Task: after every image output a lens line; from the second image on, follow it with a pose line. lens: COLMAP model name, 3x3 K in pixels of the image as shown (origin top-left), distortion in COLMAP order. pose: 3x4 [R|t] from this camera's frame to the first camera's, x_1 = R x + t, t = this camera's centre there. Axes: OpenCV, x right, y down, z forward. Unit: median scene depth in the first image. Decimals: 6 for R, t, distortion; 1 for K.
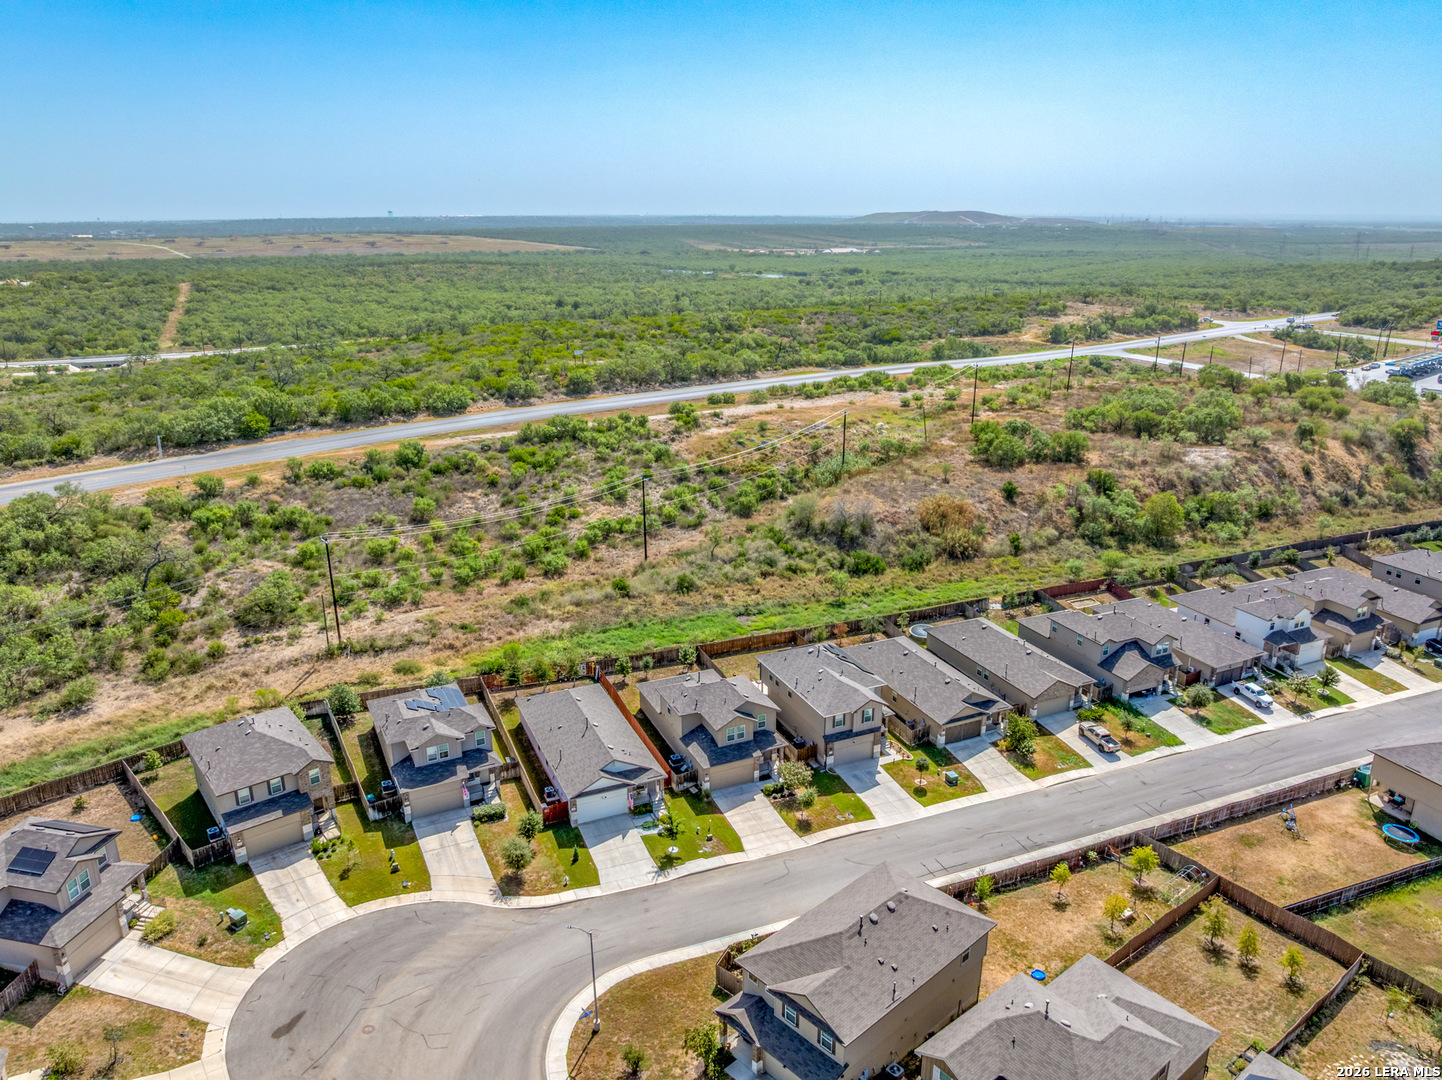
lens RADIAL K [[1029.5, 0, 724.1], [0, 1029.5, 535.4], [0, 0, 1]] dist [-0.035624, -0.006667]
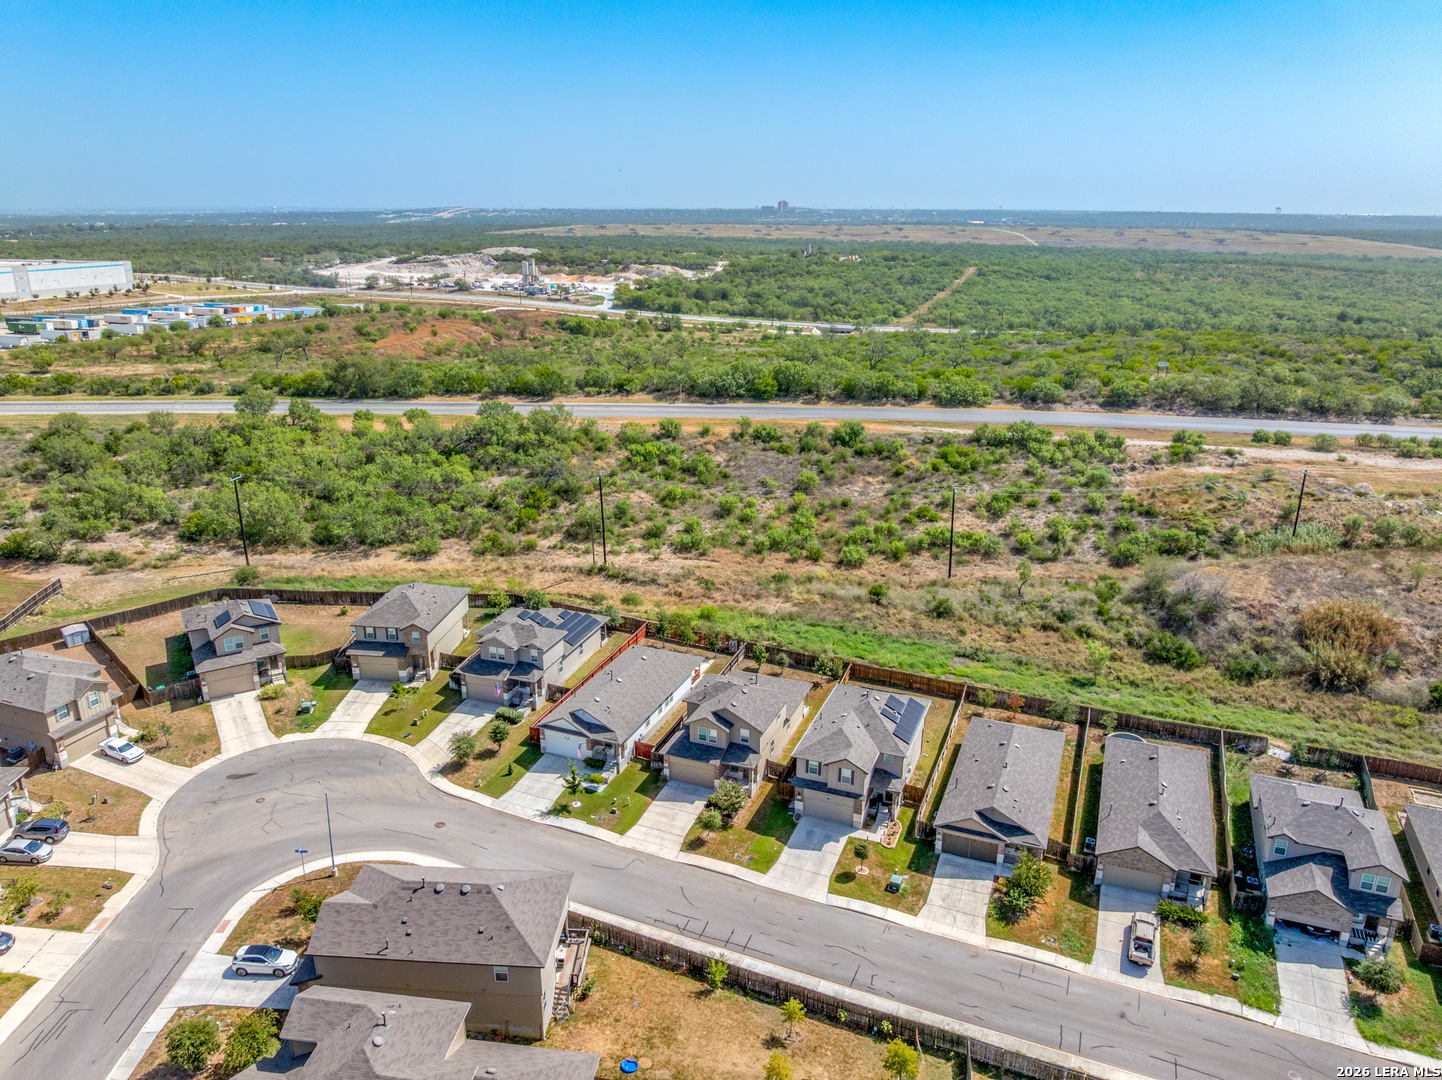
lens RADIAL K [[1029.5, 0, 724.1], [0, 1029.5, 535.4], [0, 0, 1]] dist [-0.035624, -0.006667]
pose [[0.688677, 0.225767, -0.689024, 0.449358], [-0.221666, 0.970347, 0.096391, -0.062638], [0.690354, 0.086351, 0.718300, 0.195260]]
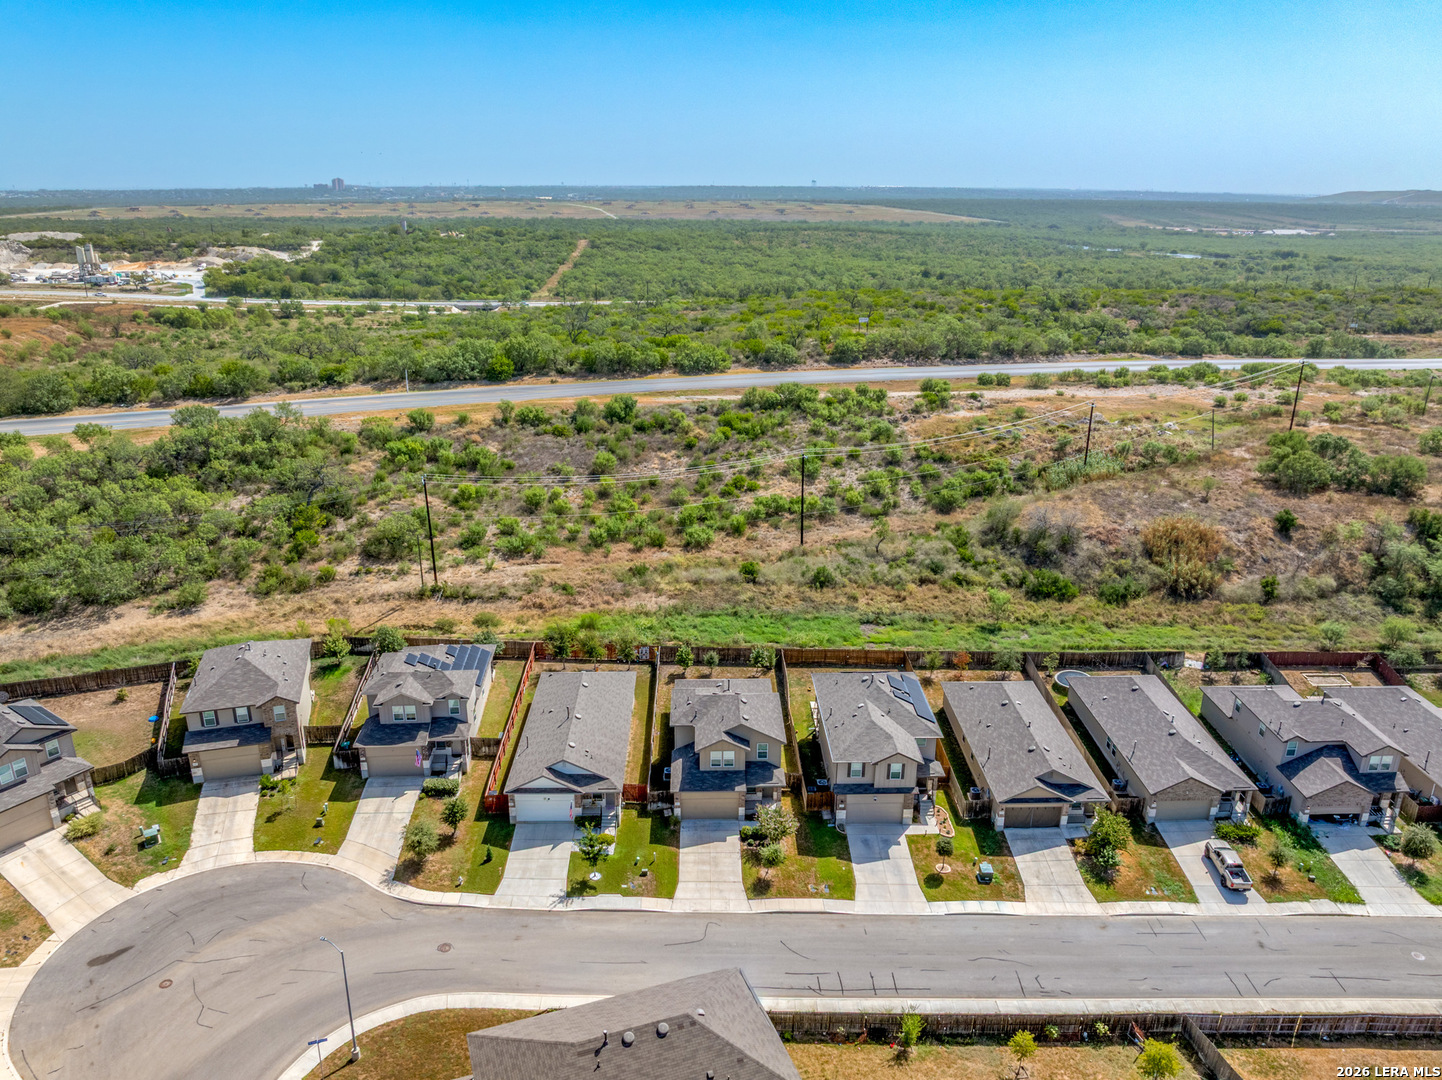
lens RADIAL K [[1029.5, 0, 724.1], [0, 1029.5, 535.4], [0, 0, 1]] dist [-0.035624, -0.006667]
pose [[0.921500, 0.131257, -0.365526, 0.203712], [-0.122407, 0.991348, 0.047393, -0.020955], [0.368584, 0.001071, 0.929594, 0.144438]]
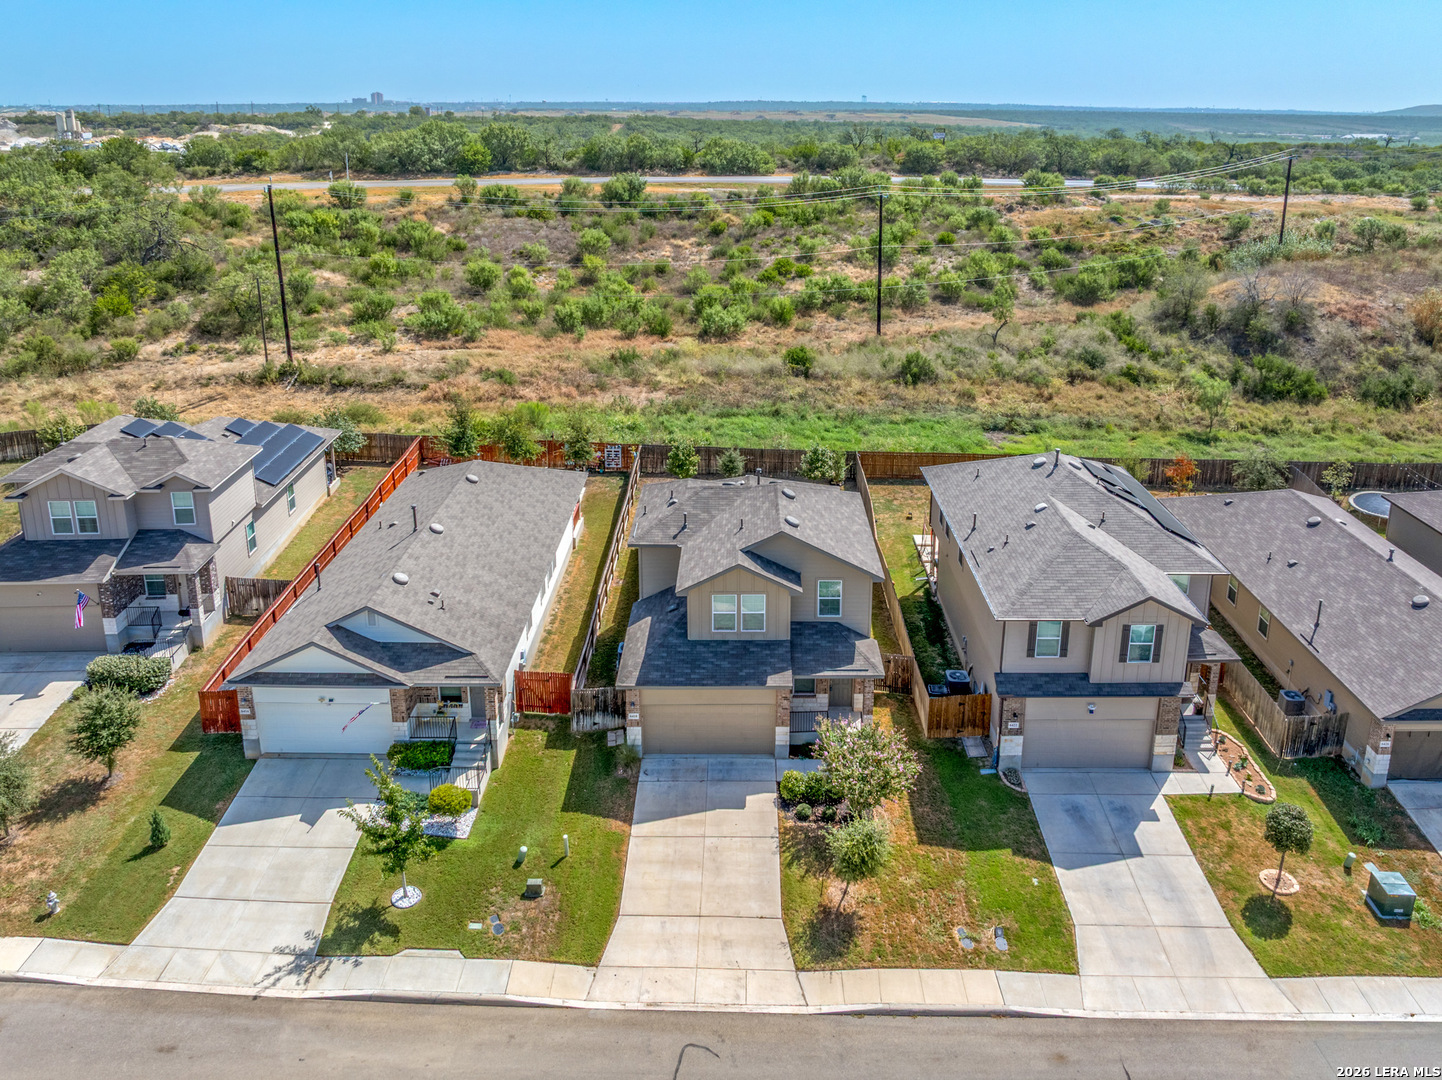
lens RADIAL K [[1061.6, 0, 751.7], [0, 1061.6, 376.9], [0, 0, 1]] dist [-0.041720, 0.007809]
pose [[0.913950, 0.103546, -0.392395, 0.106961], [-0.127087, 0.991294, -0.034420, 0.082130], [0.385414, 0.081327, 0.919153, 0.439207]]
